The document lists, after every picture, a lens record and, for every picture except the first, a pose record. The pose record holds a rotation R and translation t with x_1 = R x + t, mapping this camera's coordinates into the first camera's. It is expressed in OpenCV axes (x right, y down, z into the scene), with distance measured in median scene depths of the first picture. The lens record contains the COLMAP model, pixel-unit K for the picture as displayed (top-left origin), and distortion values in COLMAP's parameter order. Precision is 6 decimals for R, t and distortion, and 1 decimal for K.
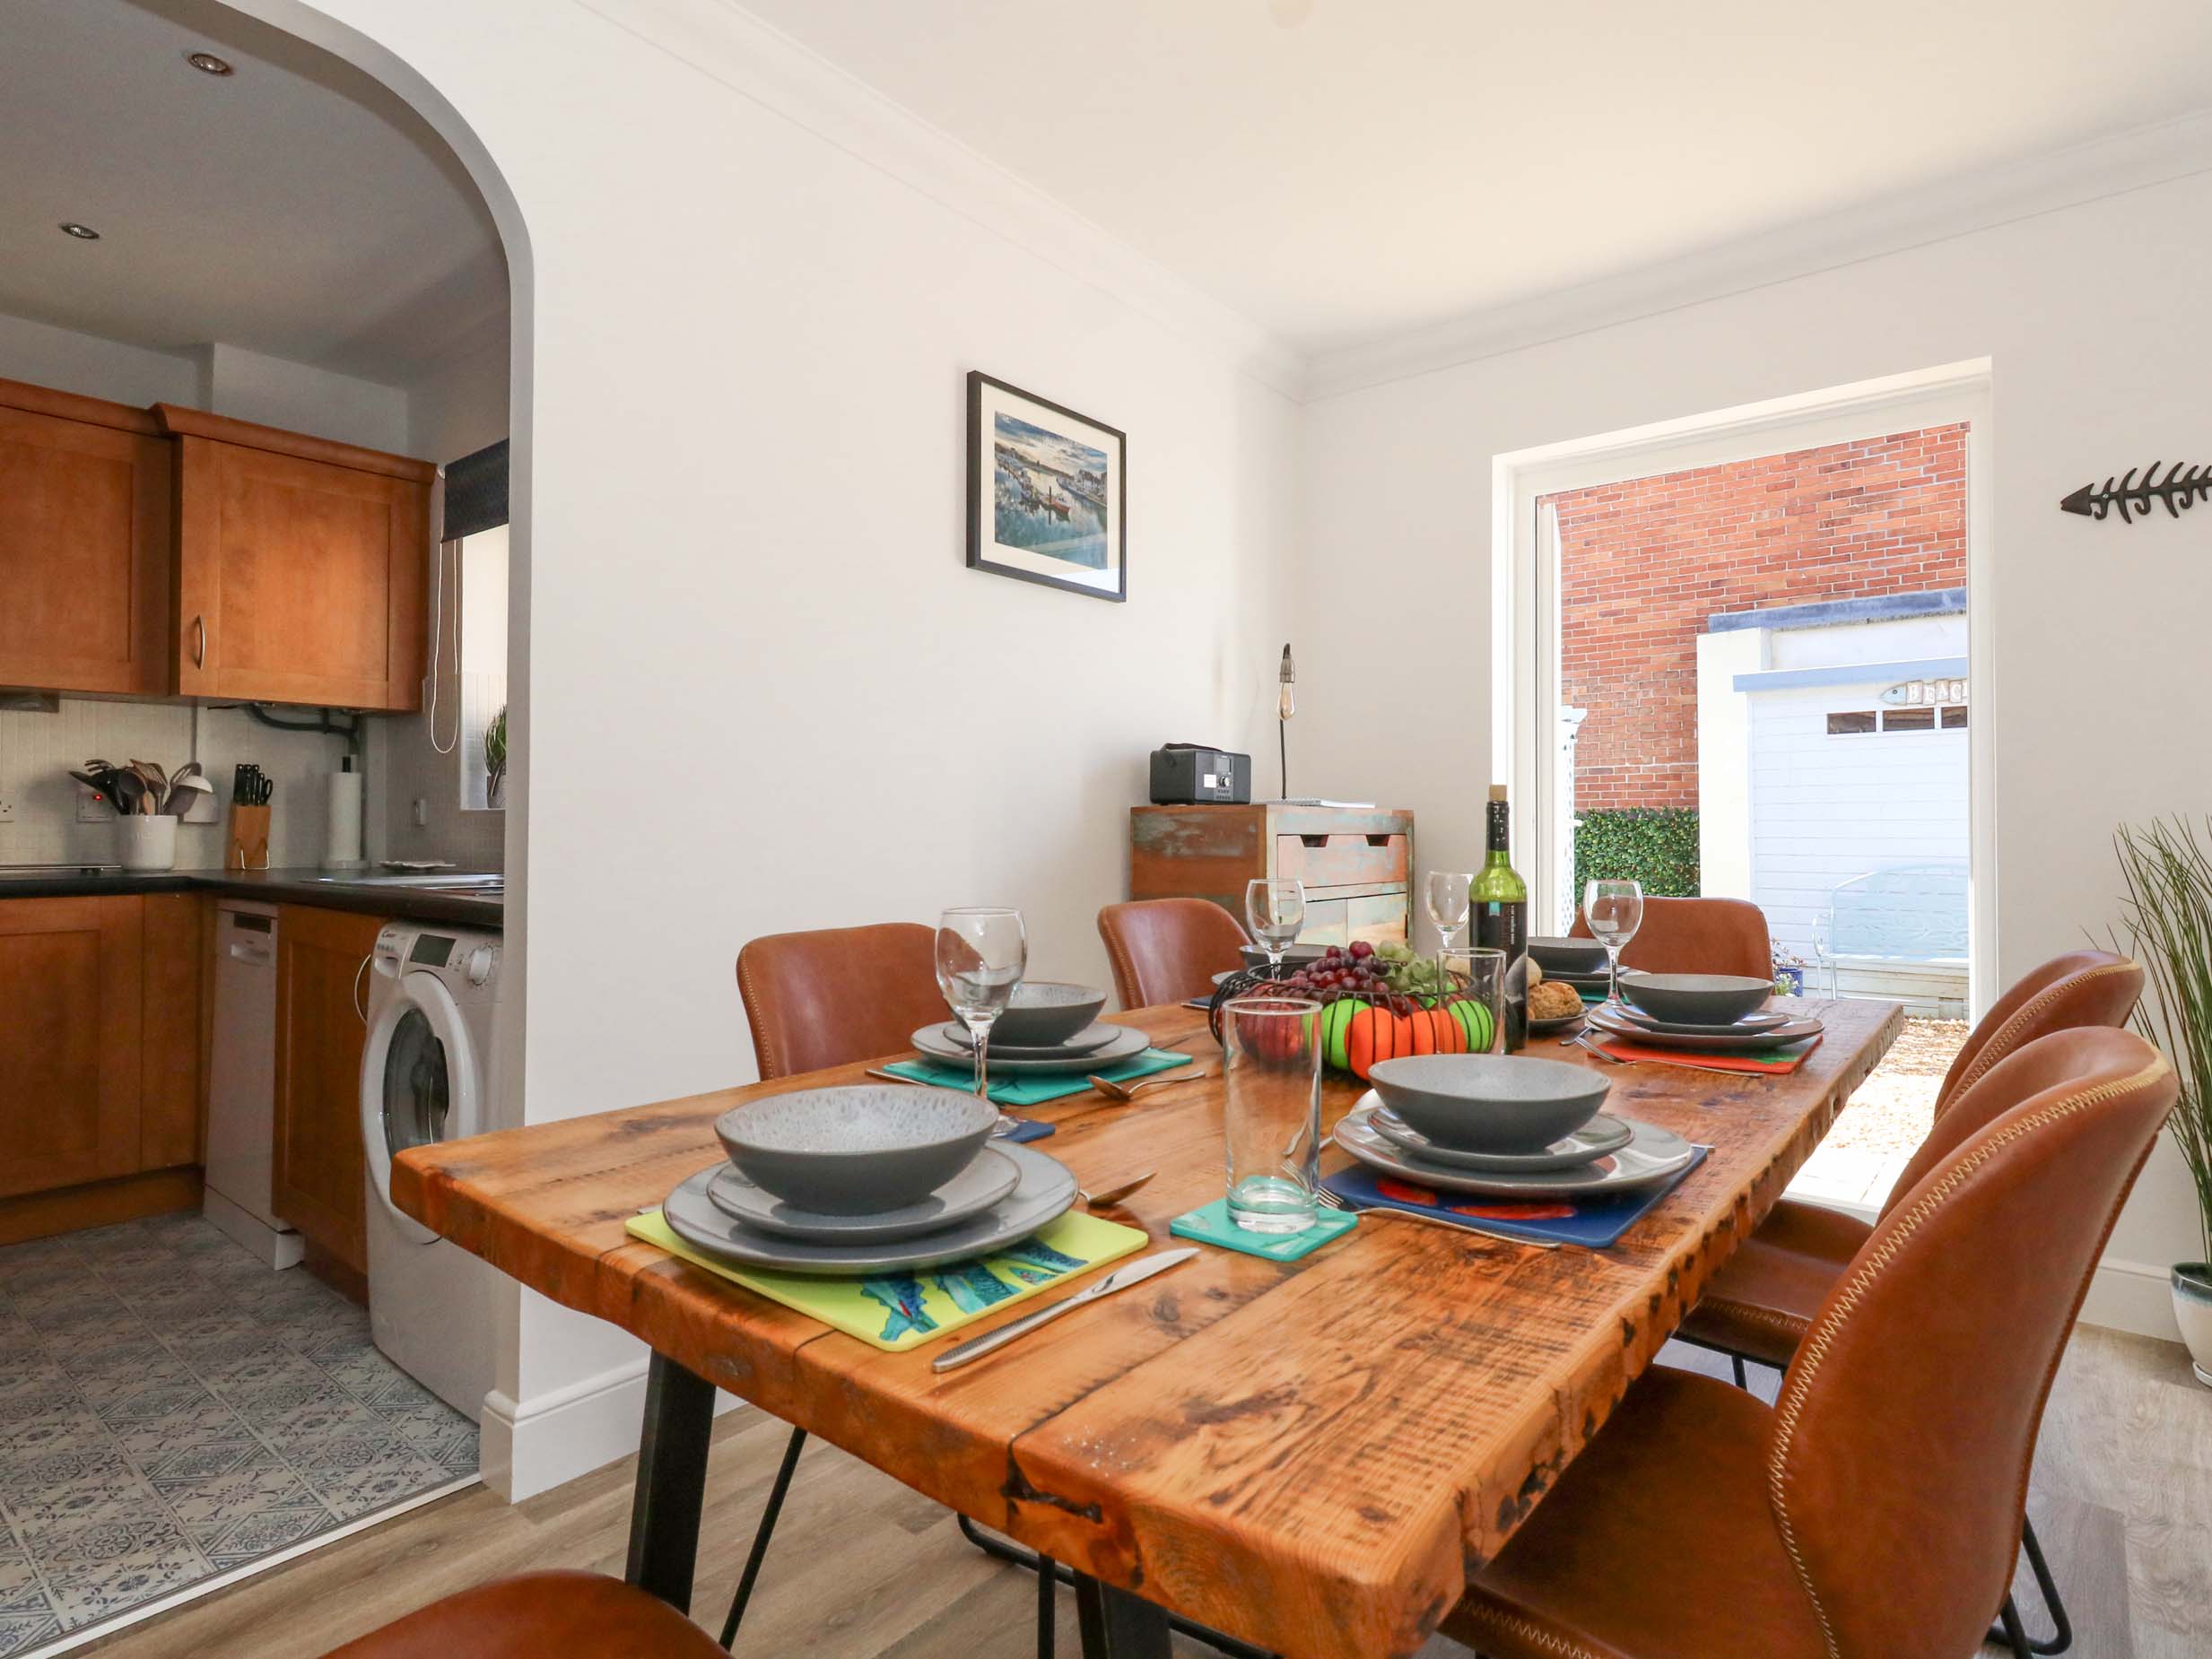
lens RADIAL K [[1183.9, 0, 1116.4], [0, 1183.9, 816.5], [0, 0, 1]] dist [-0.000576, -0.002118]
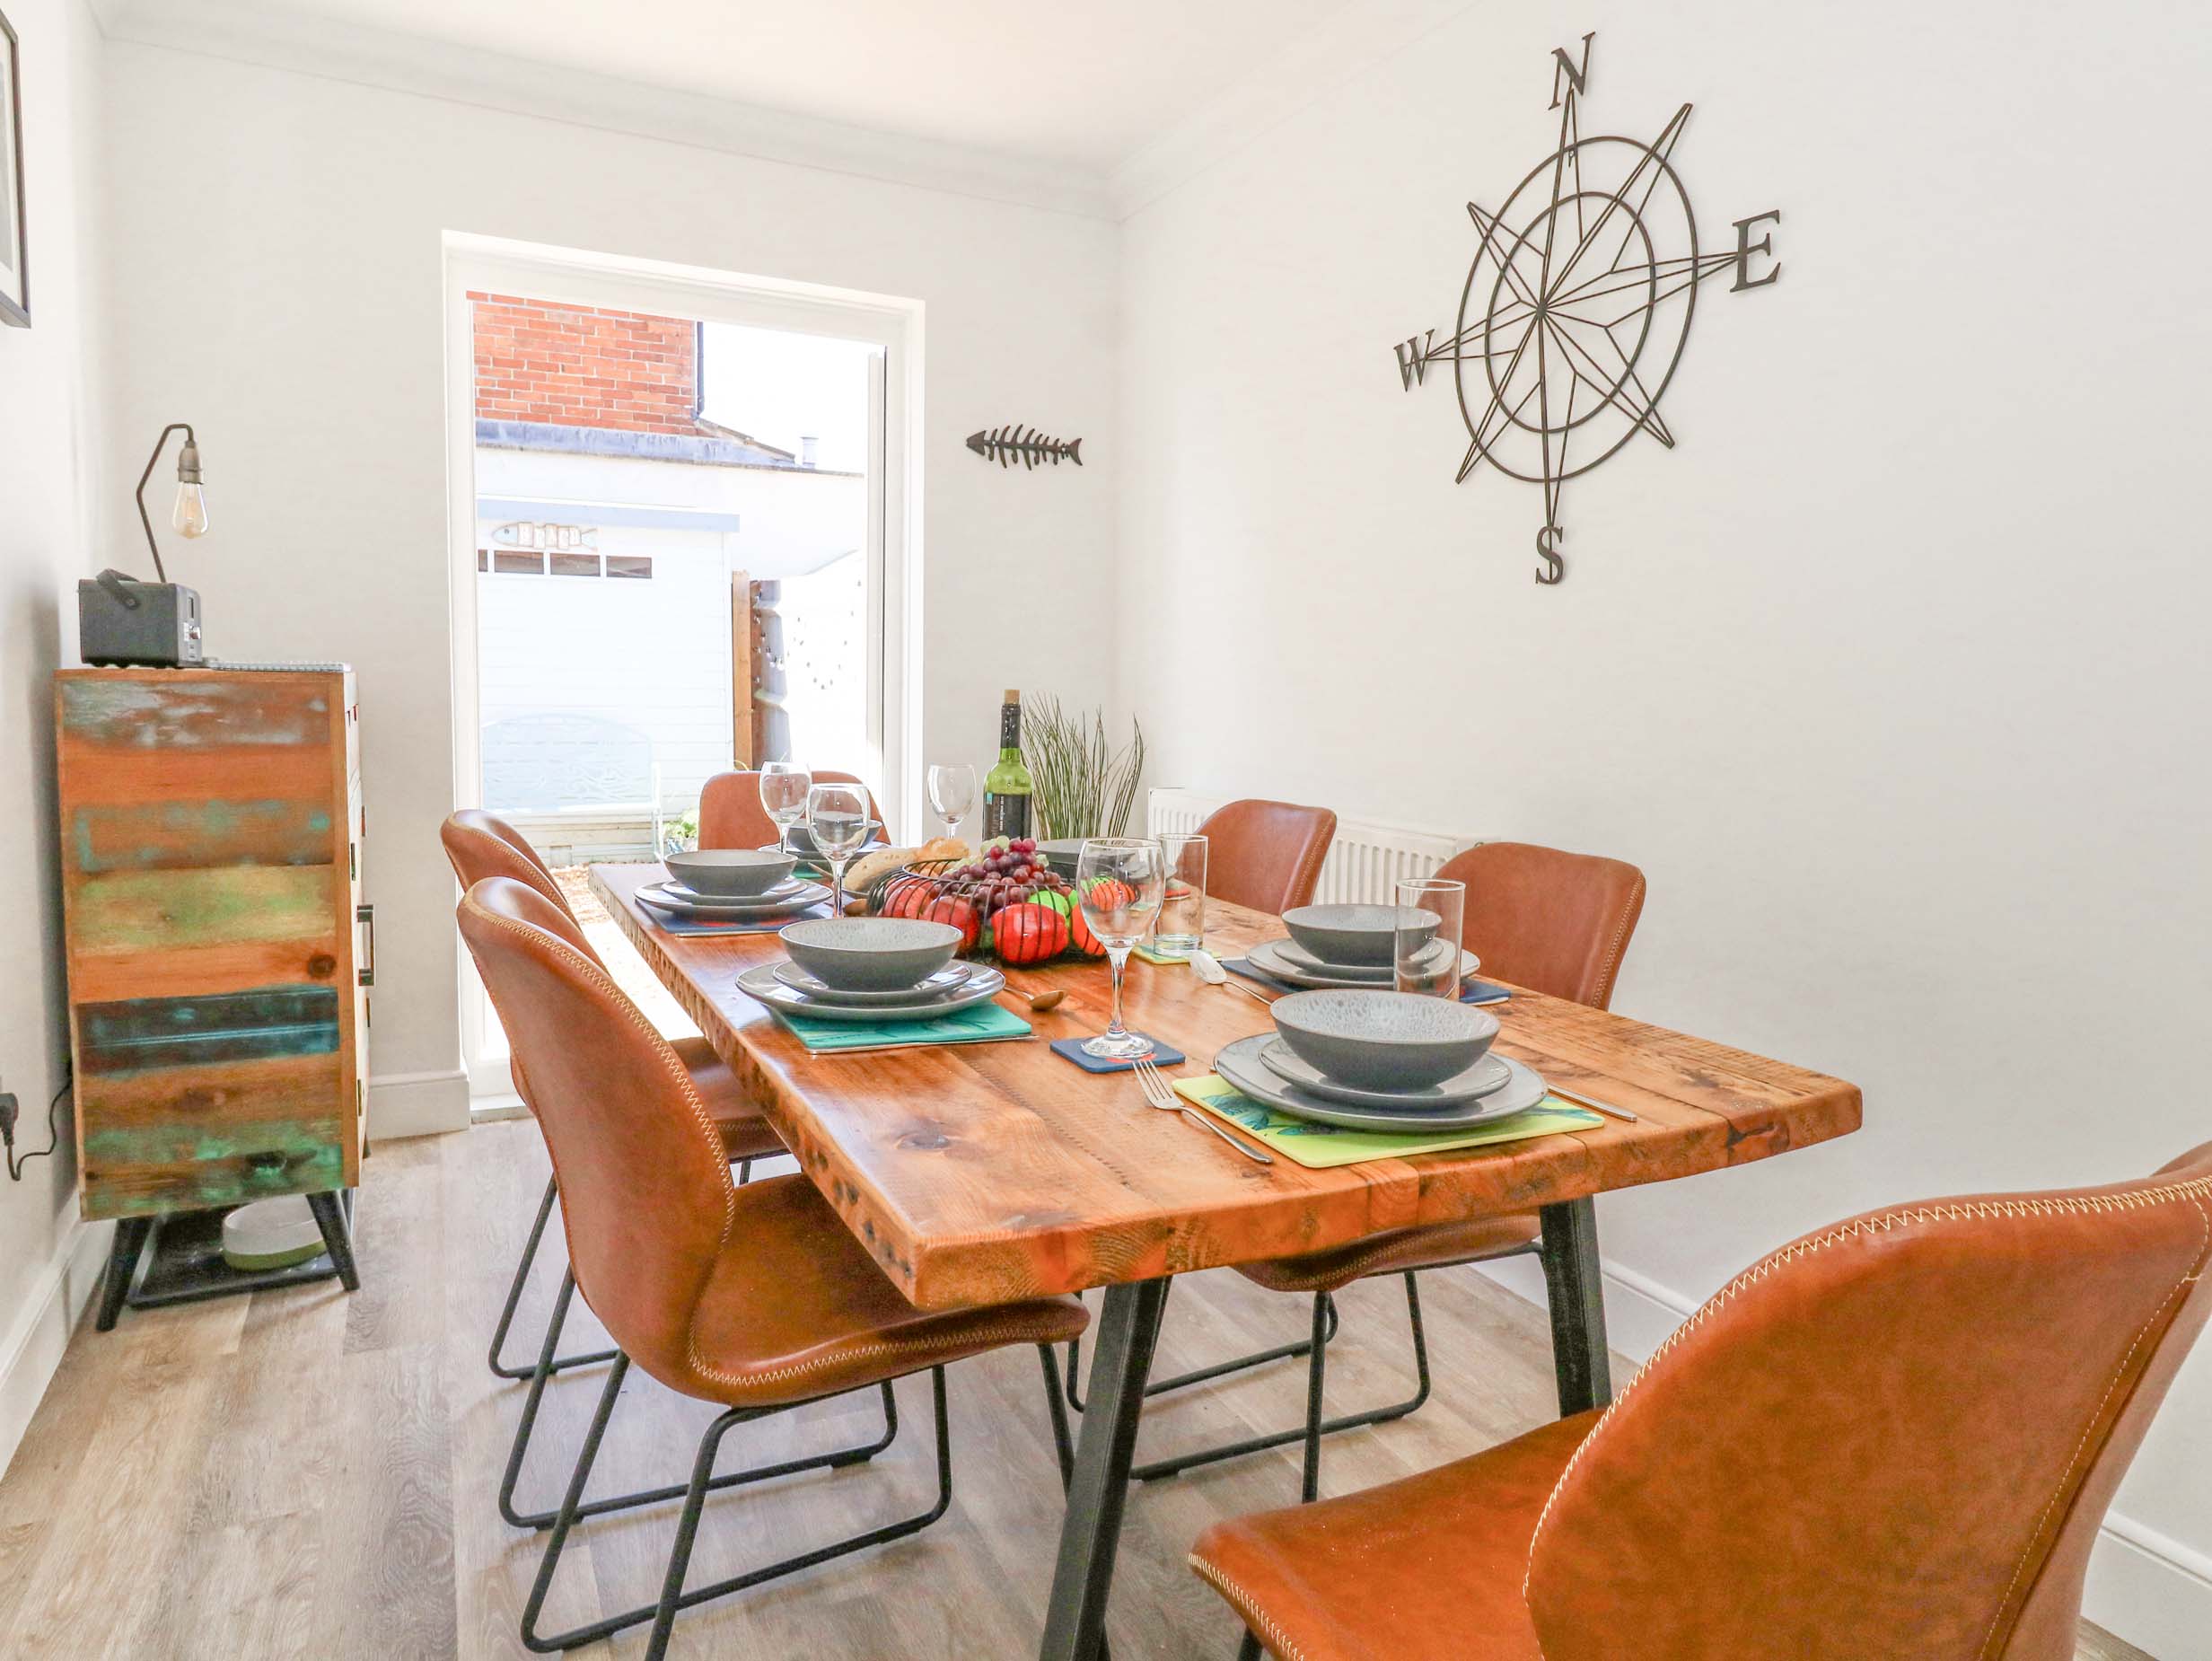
lens RADIAL K [[1413.2, 0, 1118.2], [0, 1413.2, 814.0], [0, 0, 1]] dist [0.000167, 0.002206]
pose [[0.410837, -0.081444, 0.908064, -0.458810], [-0.029598, 0.994286, 0.102568, -0.026203], [-0.911228, -0.069015, 0.406079, 0.189257]]
